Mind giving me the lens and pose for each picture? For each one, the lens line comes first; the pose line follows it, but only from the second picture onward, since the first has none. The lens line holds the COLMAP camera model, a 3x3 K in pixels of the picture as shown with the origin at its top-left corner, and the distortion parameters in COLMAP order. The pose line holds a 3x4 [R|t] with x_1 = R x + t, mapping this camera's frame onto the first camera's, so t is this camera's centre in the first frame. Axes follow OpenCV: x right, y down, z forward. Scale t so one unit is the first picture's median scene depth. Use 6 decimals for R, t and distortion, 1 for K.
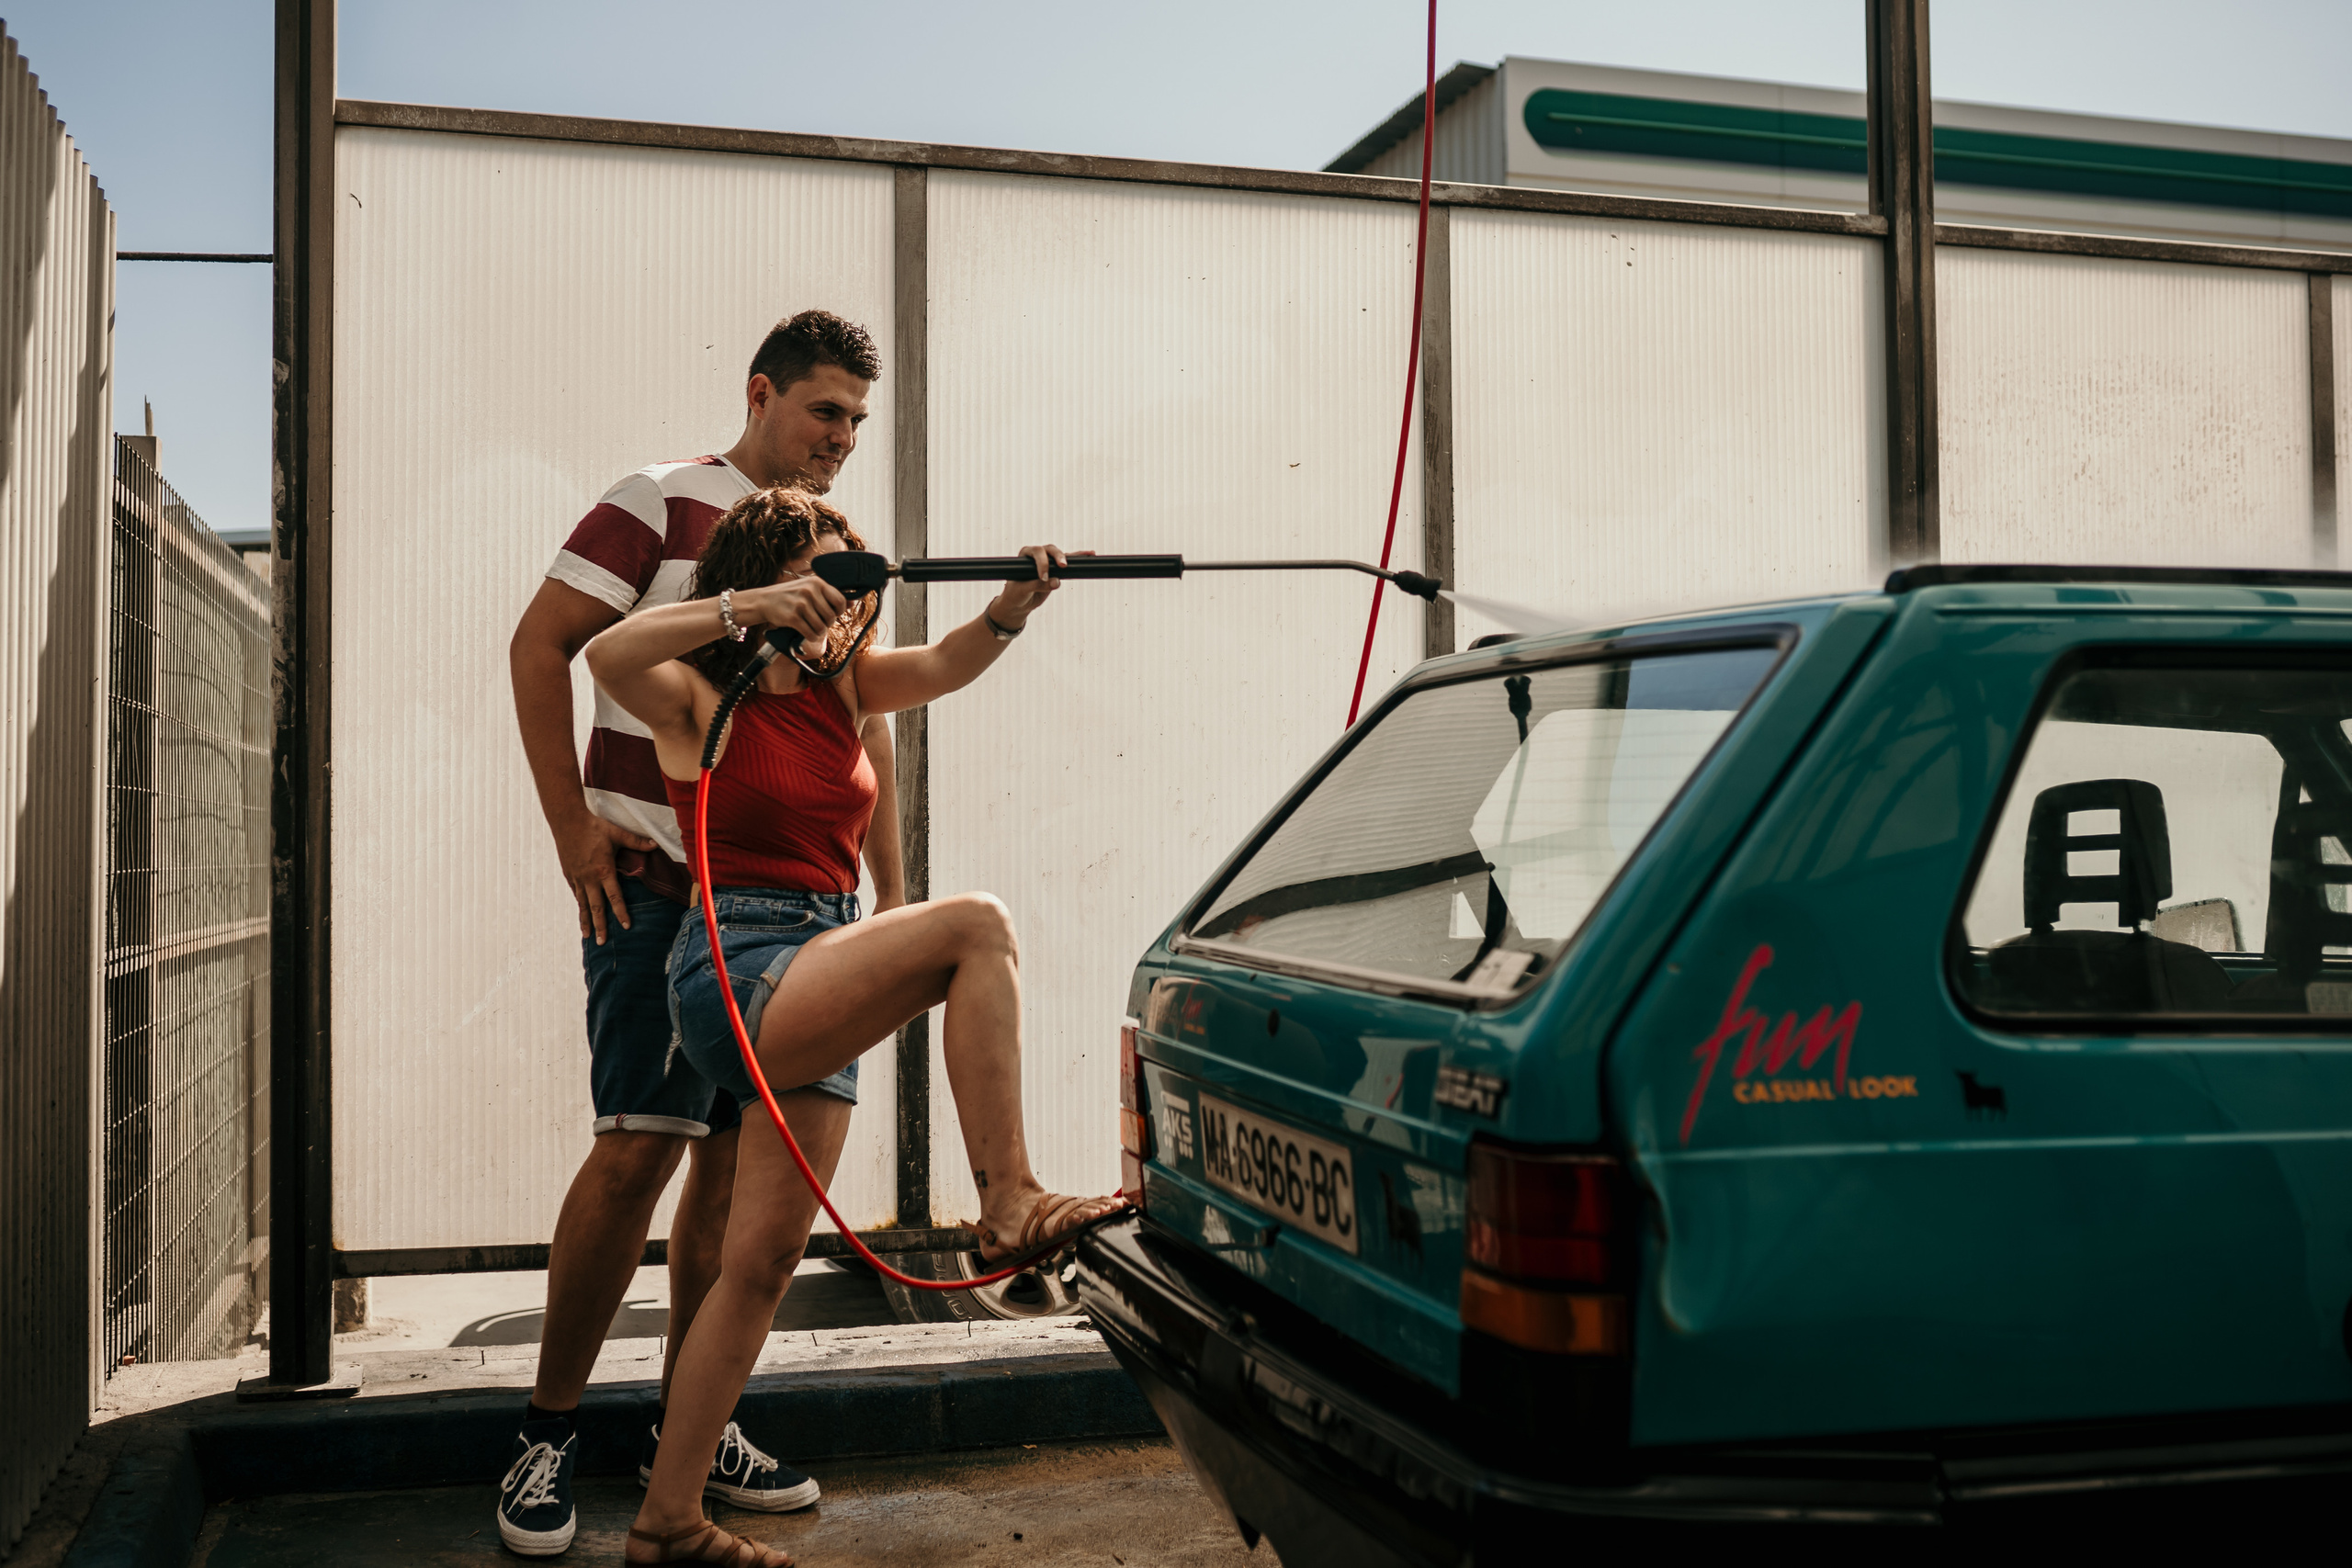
lens RADIAL K [[2265.1, 0, 1074.5], [0, 2265.1, 819.3], [0, 0, 1]] dist [-0.039271, 0.000000]
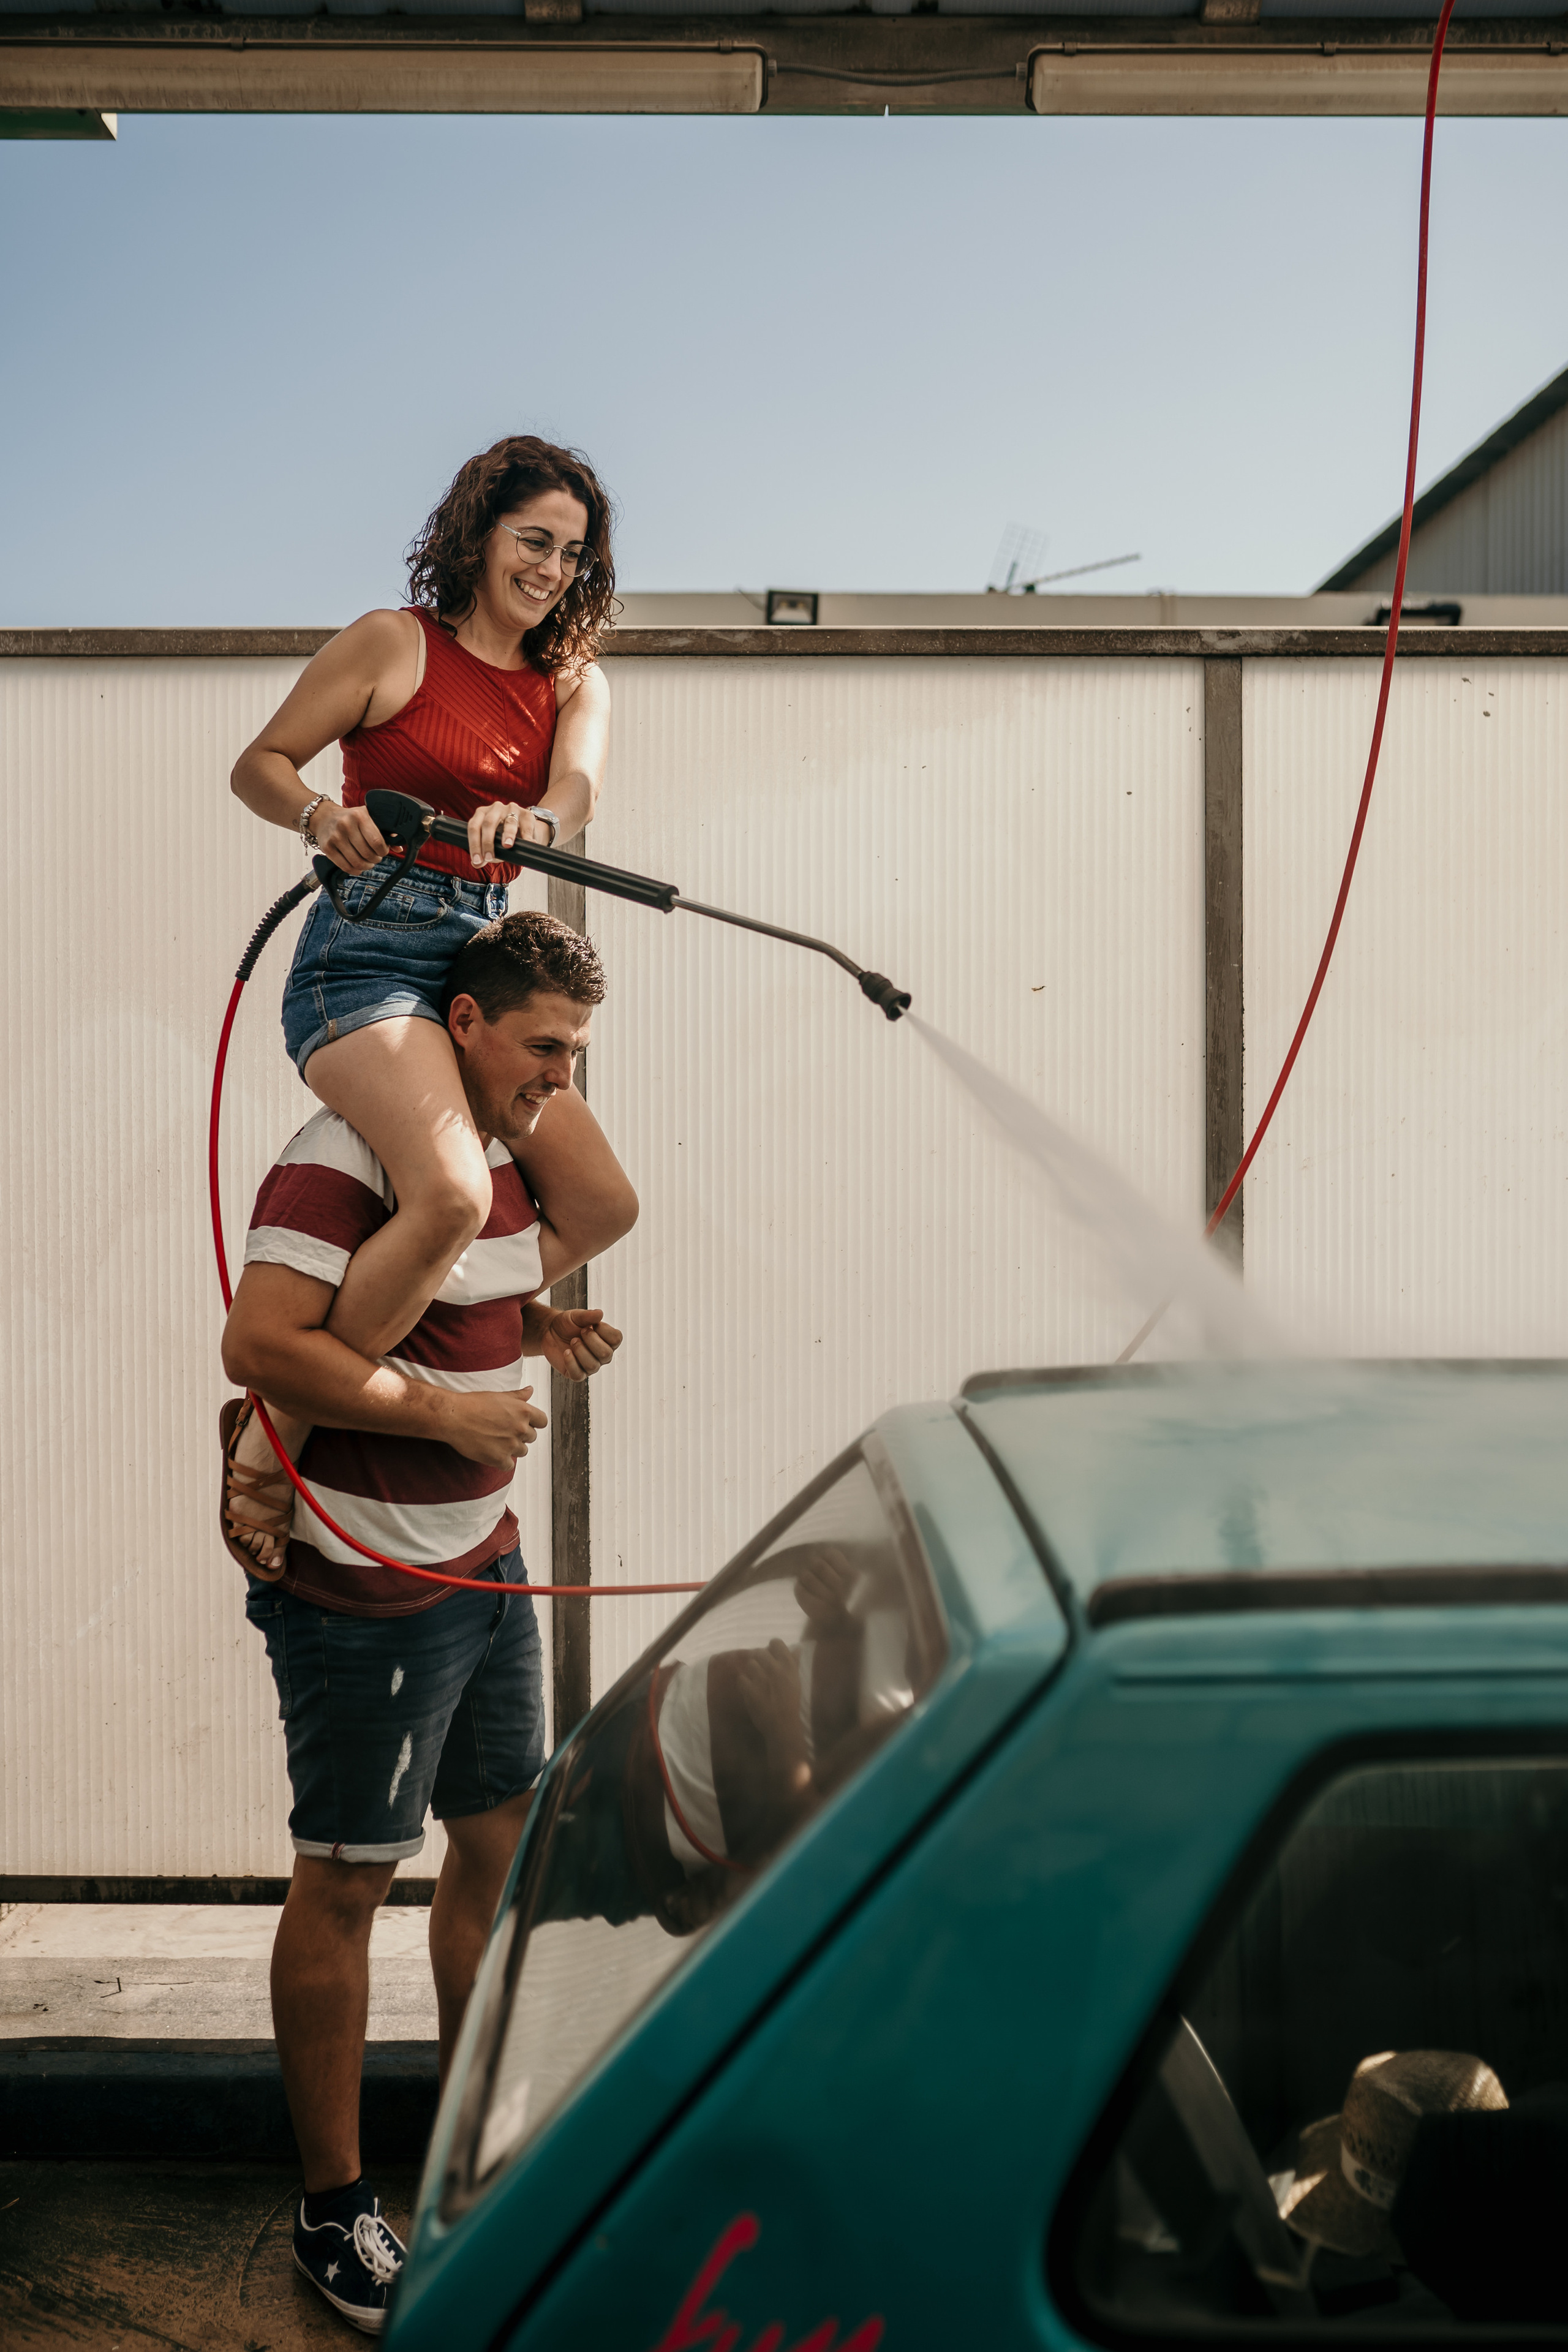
lens RADIAL K [[2265.3, 0, 772.5], [0, 2265.3, 1198.8], [0, 0, 1]] dist [-0.039271, 0.000000]
pose [[0.968930, 0.009645, -0.247146, 0.228433], [0.002096, 0.998883, 0.047199, -0.130133], [0.247326, -0.046251, 0.967828, 0.188446]]
